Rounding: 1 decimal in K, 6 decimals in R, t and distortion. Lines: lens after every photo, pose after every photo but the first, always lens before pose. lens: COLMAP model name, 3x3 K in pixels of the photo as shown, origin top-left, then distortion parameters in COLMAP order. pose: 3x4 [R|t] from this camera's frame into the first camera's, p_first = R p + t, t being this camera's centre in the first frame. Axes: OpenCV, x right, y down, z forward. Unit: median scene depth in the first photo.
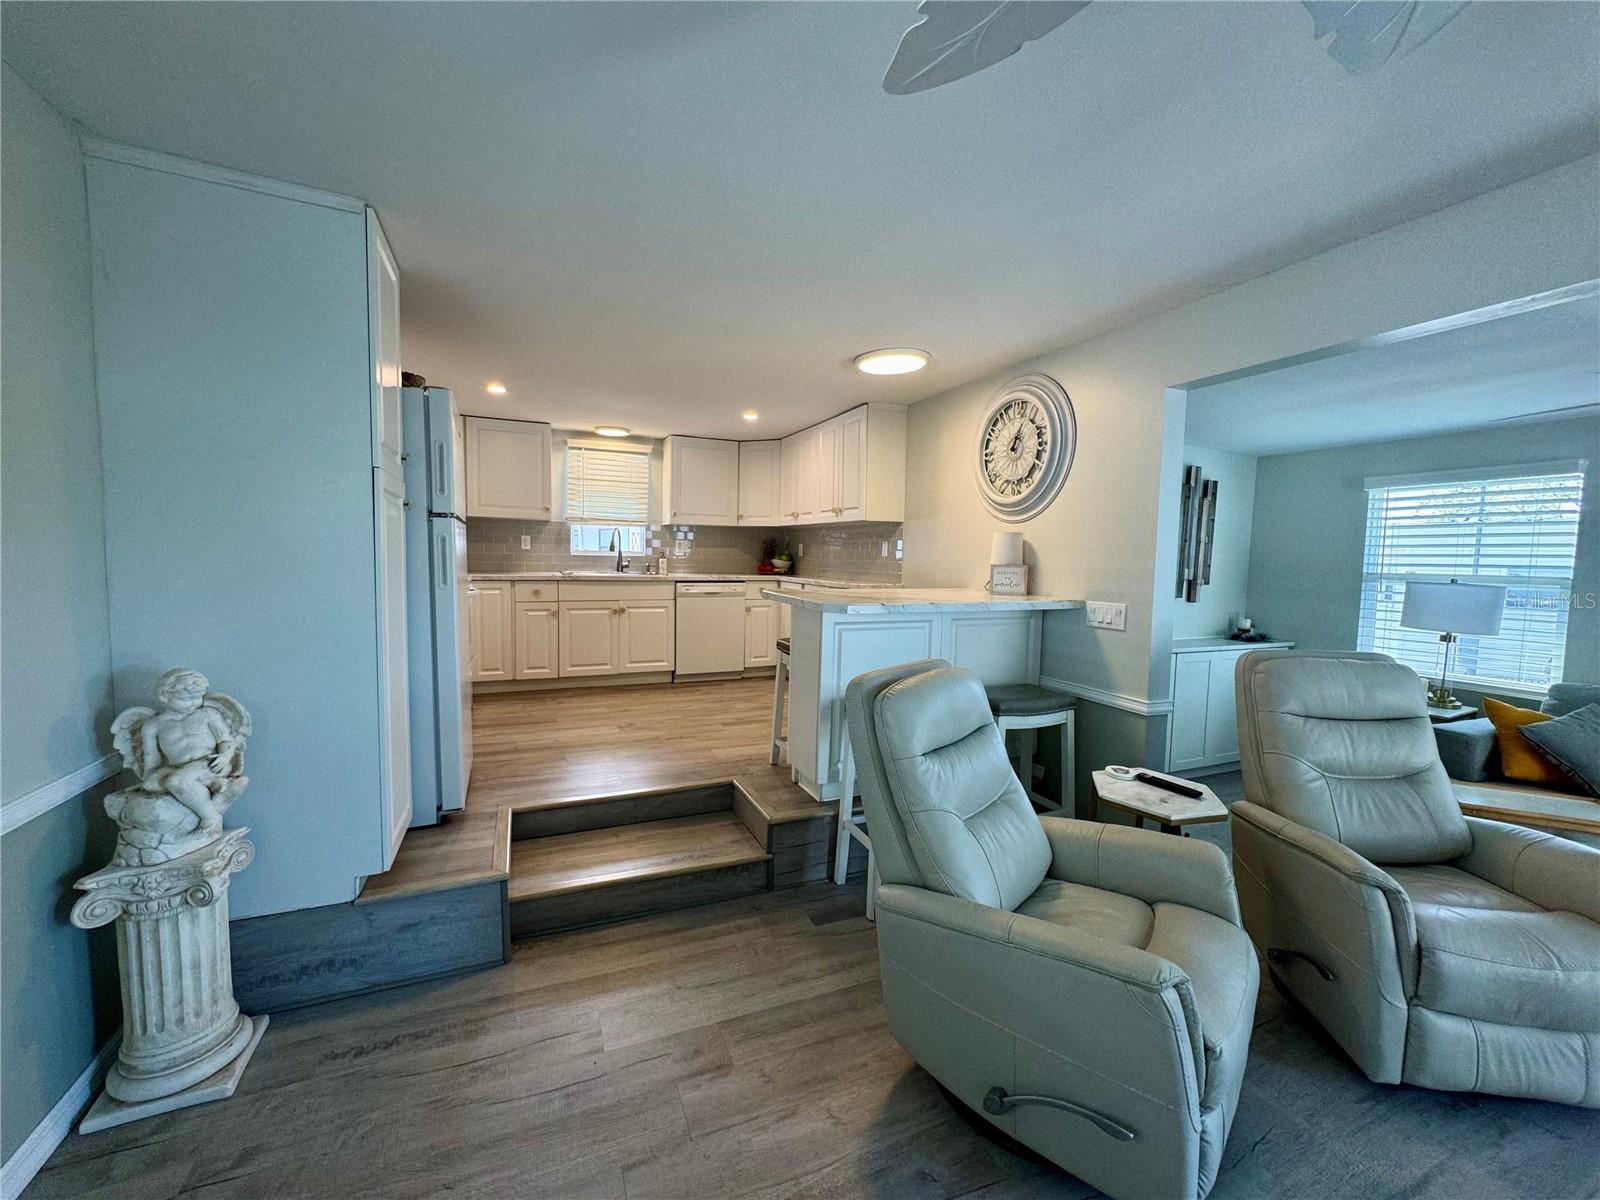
lens RADIAL K [[637.5, 0, 801.2], [0, 637.5, 601.9], [0, 0, 1]] dist [-0.004454, 0.000547]
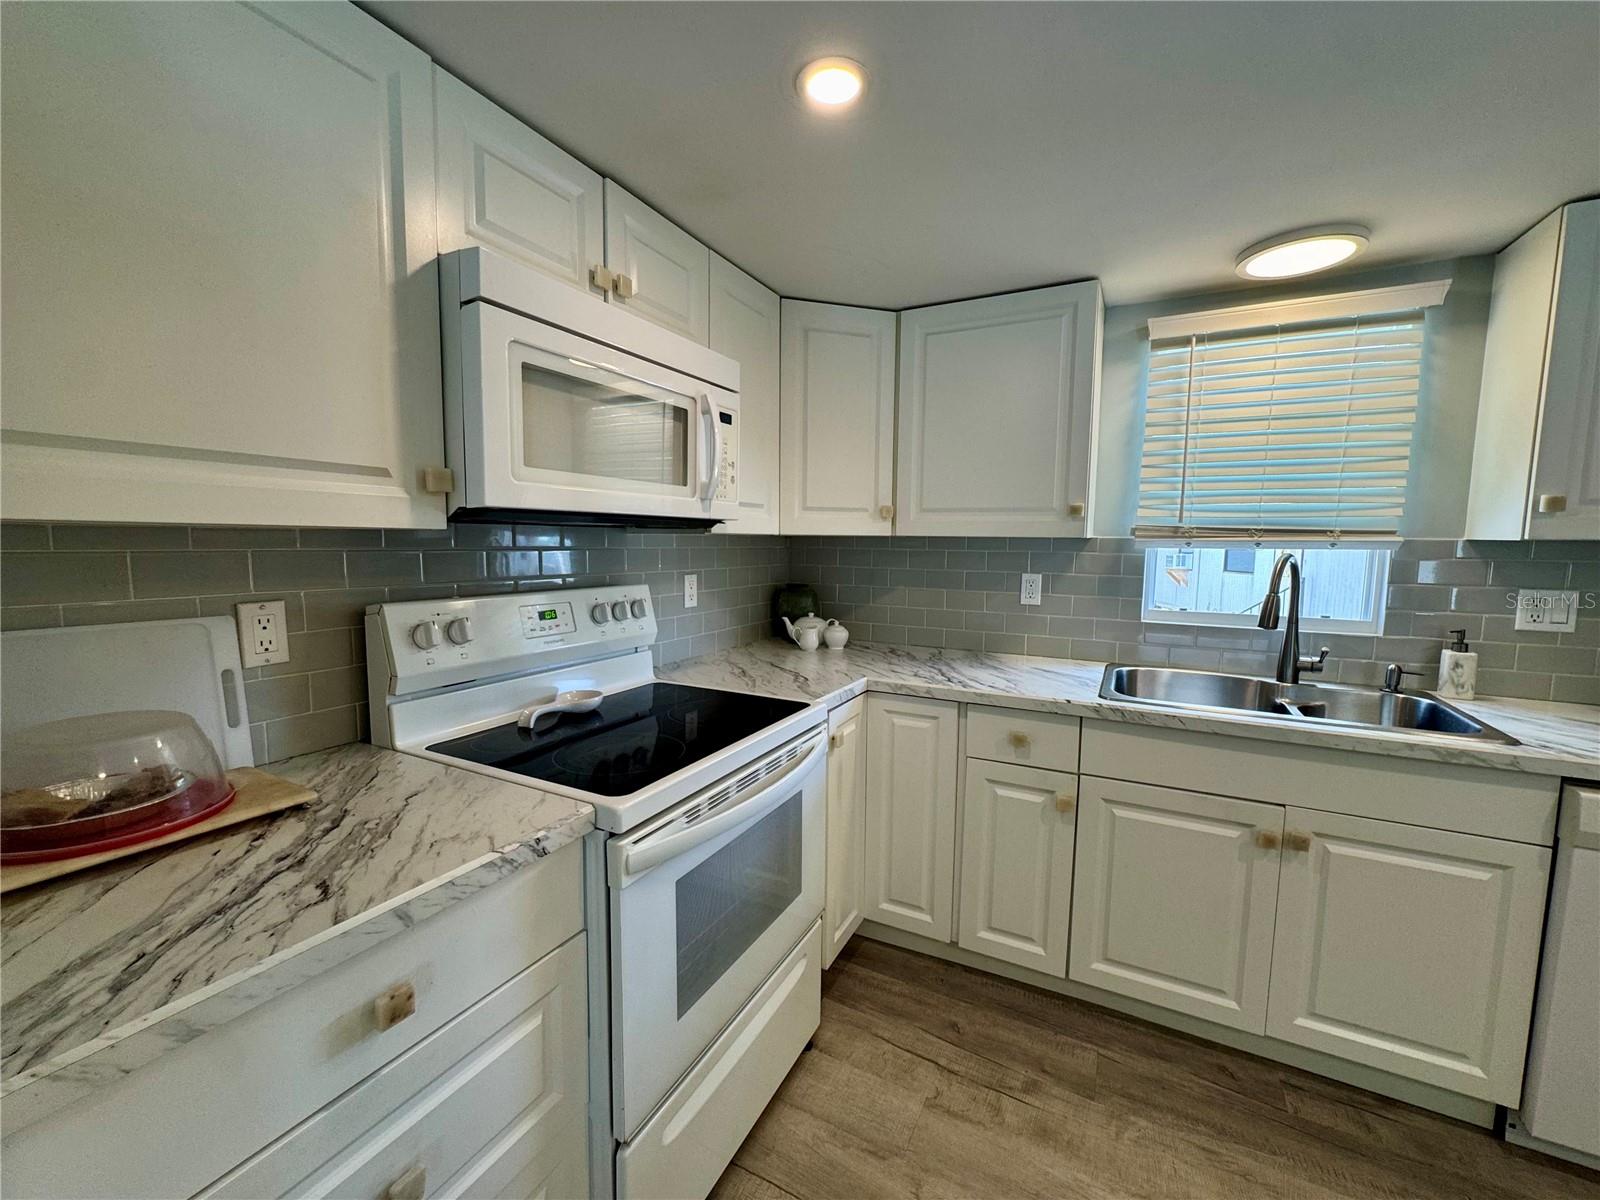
lens RADIAL K [[637.5, 0, 801.2], [0, 637.5, 601.9], [0, 0, 1]] dist [-0.004454, 0.000547]
pose [[0.628537, 0.061515, -0.775343, -0.235587], [-0.053696, 0.997921, 0.035645, -0.111480], [0.775924, 0.019228, 0.630534, 0.734600]]
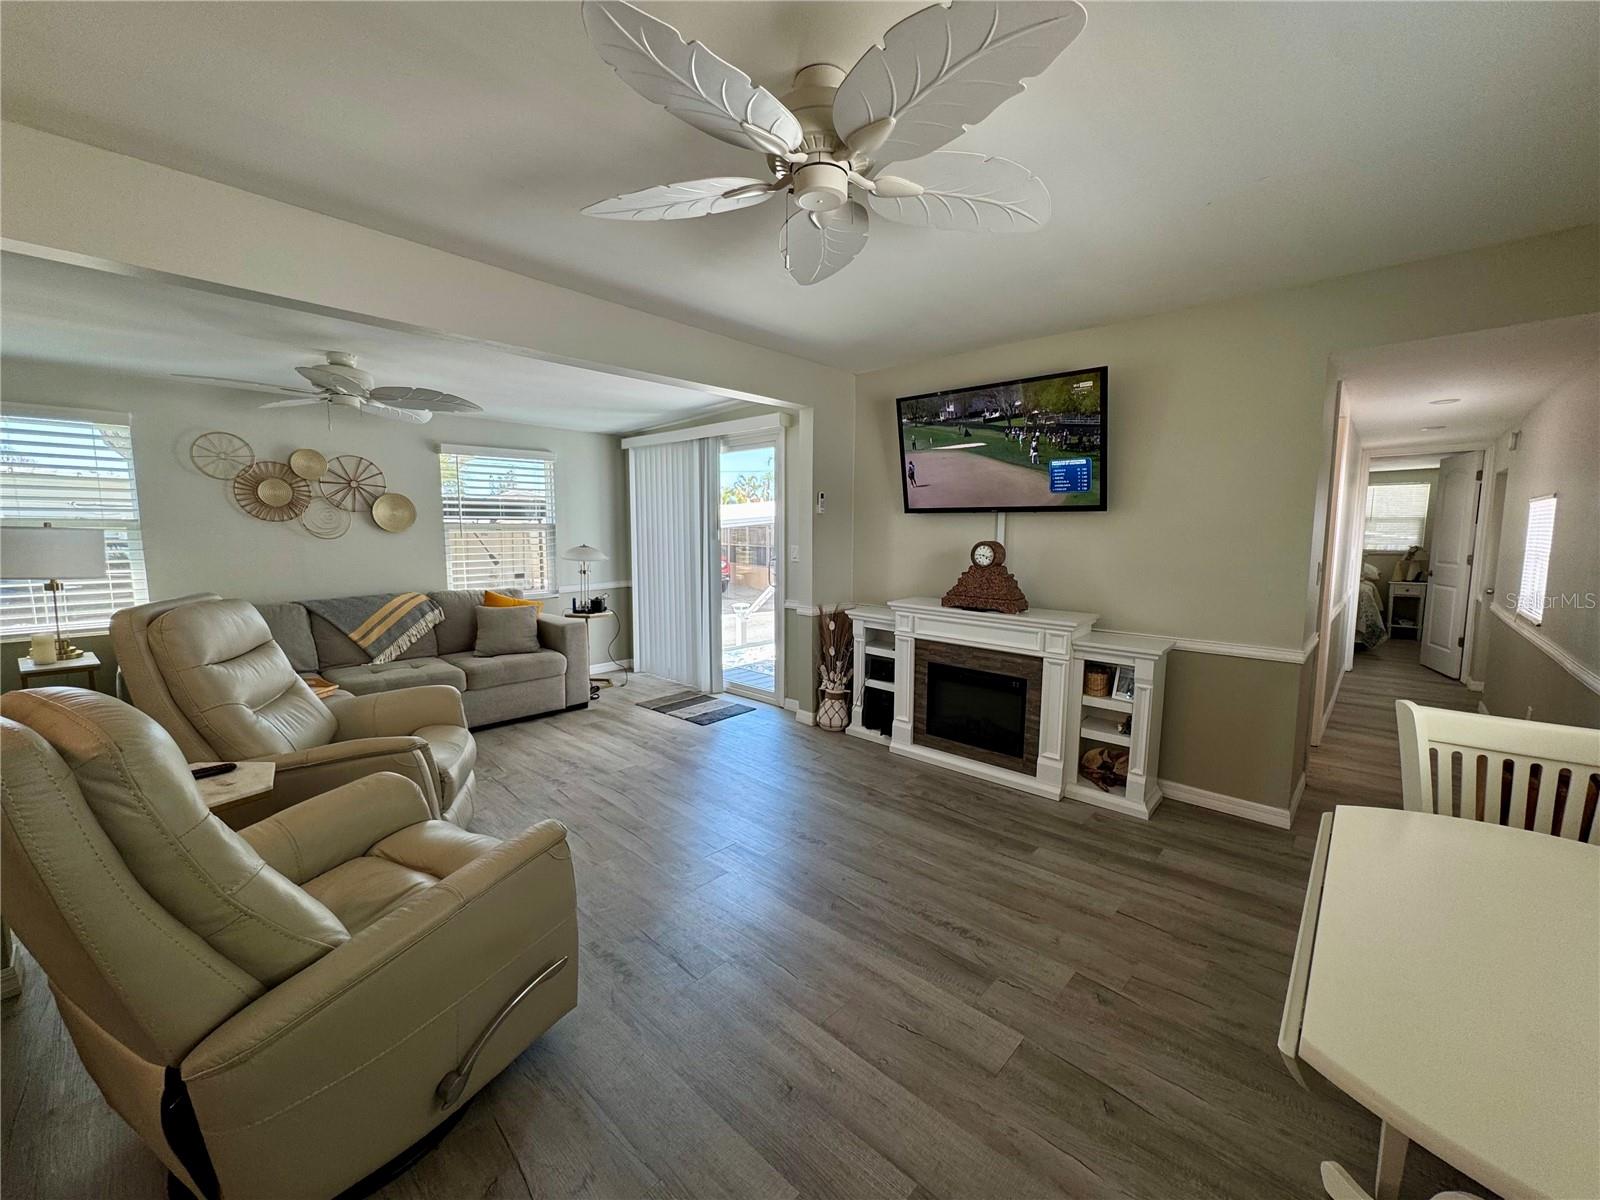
lens RADIAL K [[637.5, 0, 801.2], [0, 637.5, 601.9], [0, 0, 1]] dist [-0.004454, 0.000547]
pose [[-0.410883, -0.127893, 0.902673, -0.217810], [0.049380, 0.985536, 0.162110, -0.013348], [-0.910350, 0.111182, -0.398625, 0.280032]]
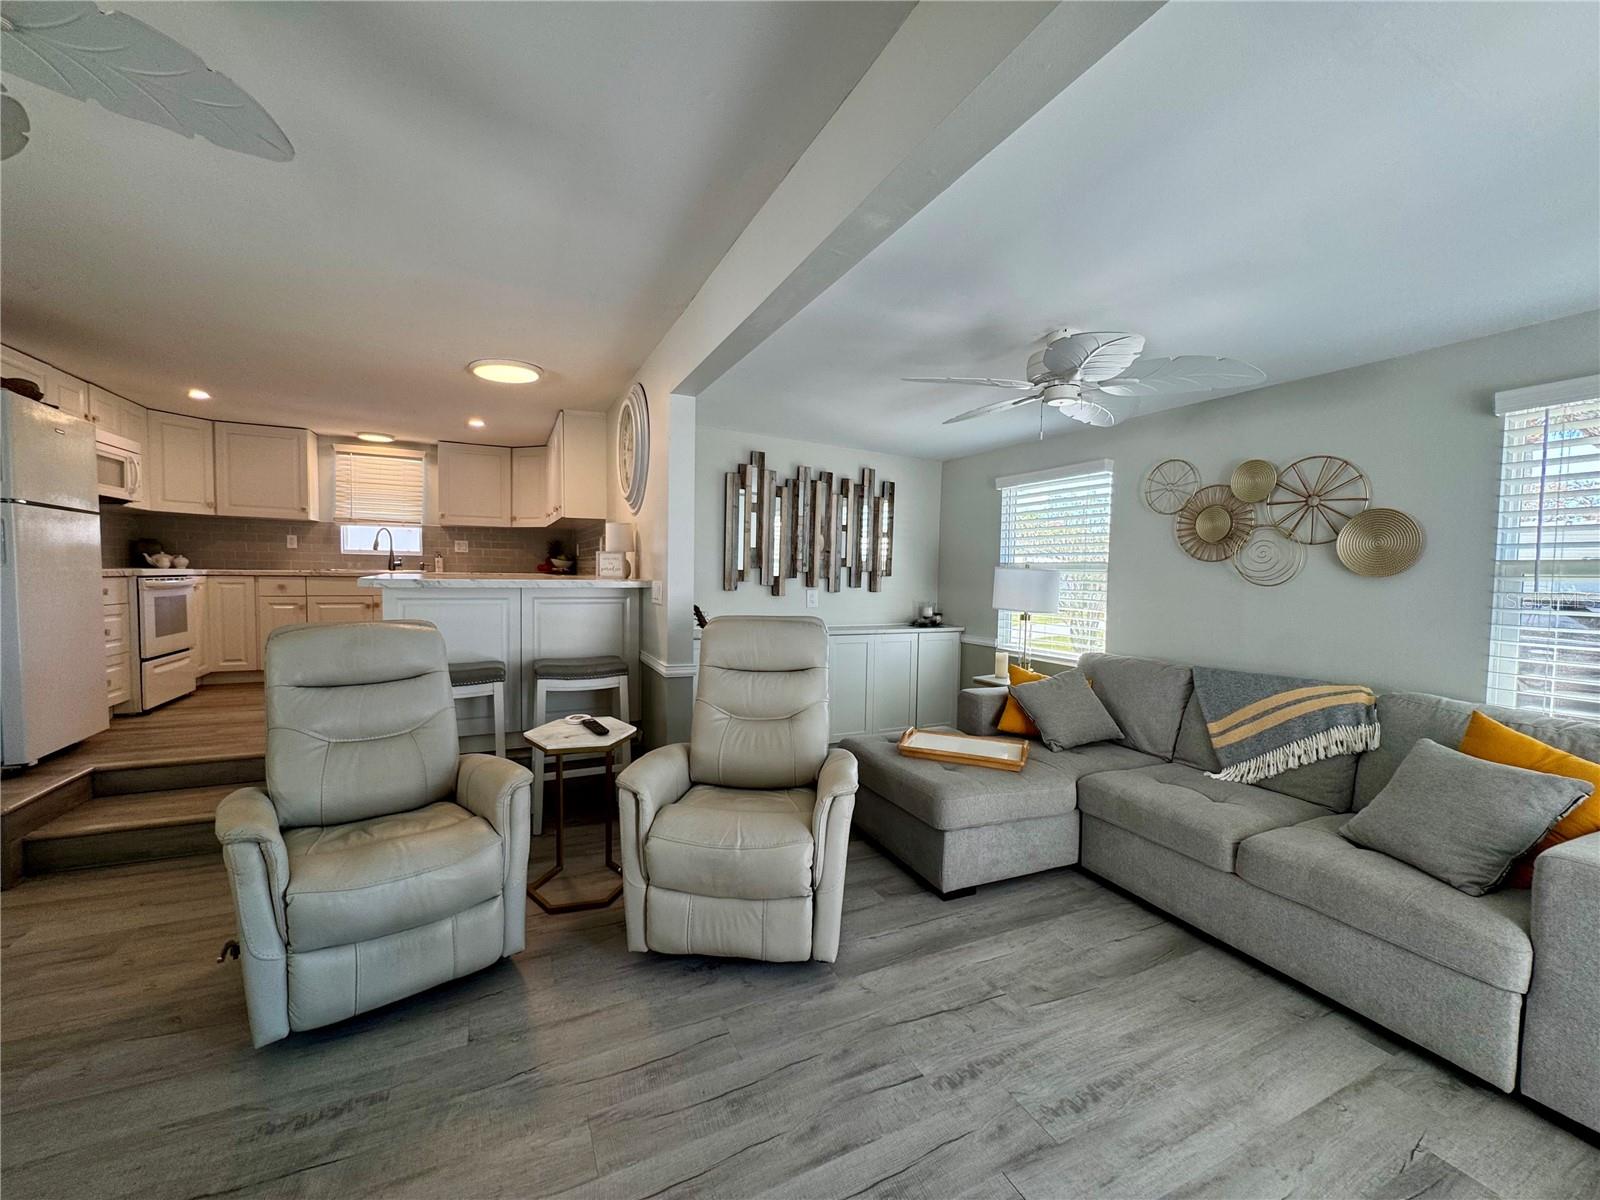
lens RADIAL K [[637.5, 0, 801.2], [0, 637.5, 601.9], [0, 0, 1]] dist [-0.004454, 0.000547]
pose [[0.999225, -0.004599, 0.039101, 0.444840], [0.005492, 0.999726, -0.022761, 0.042008], [-0.038985, 0.022958, 0.998976, -0.096596]]
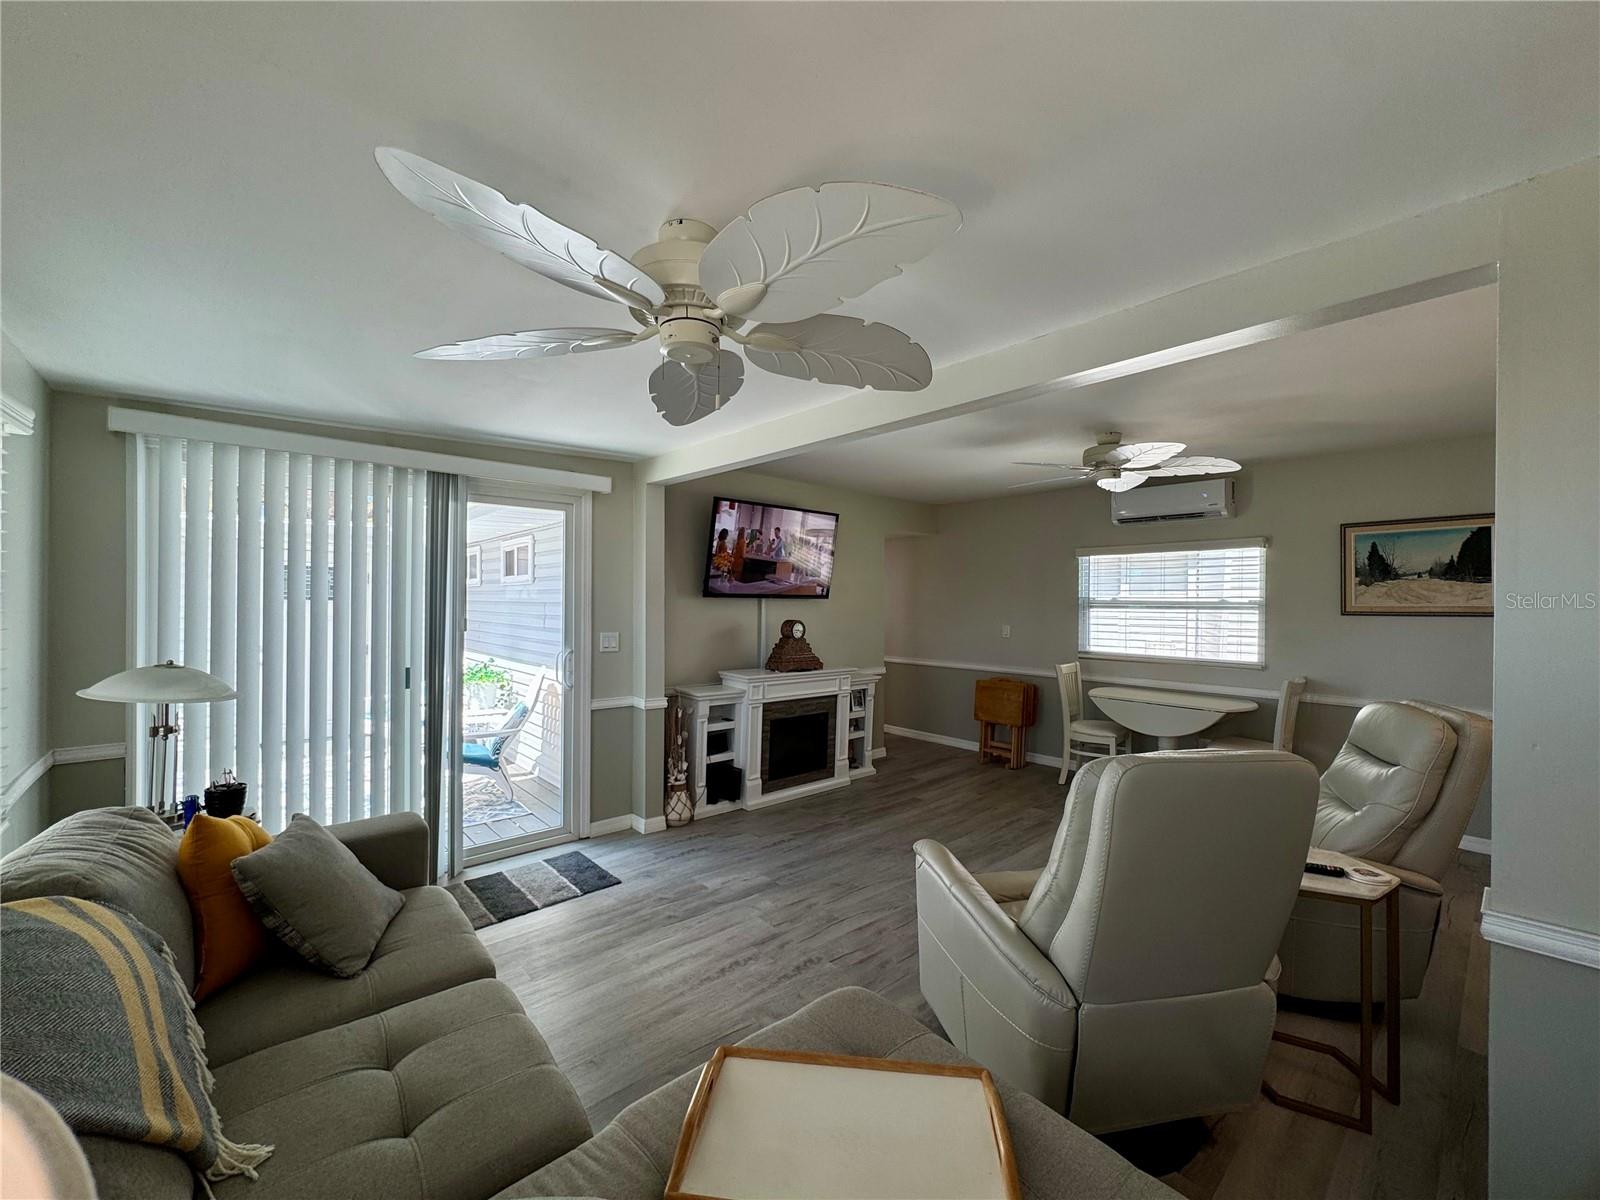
lens RADIAL K [[637.5, 0, 801.2], [0, 637.5, 601.9], [0, 0, 1]] dist [-0.004454, 0.000547]
pose [[-0.945773, -0.029488, -0.323488, 0.739507], [-0.051524, 0.996882, 0.059766, -0.043608], [0.320717, 0.073193, -0.944343, 0.762013]]
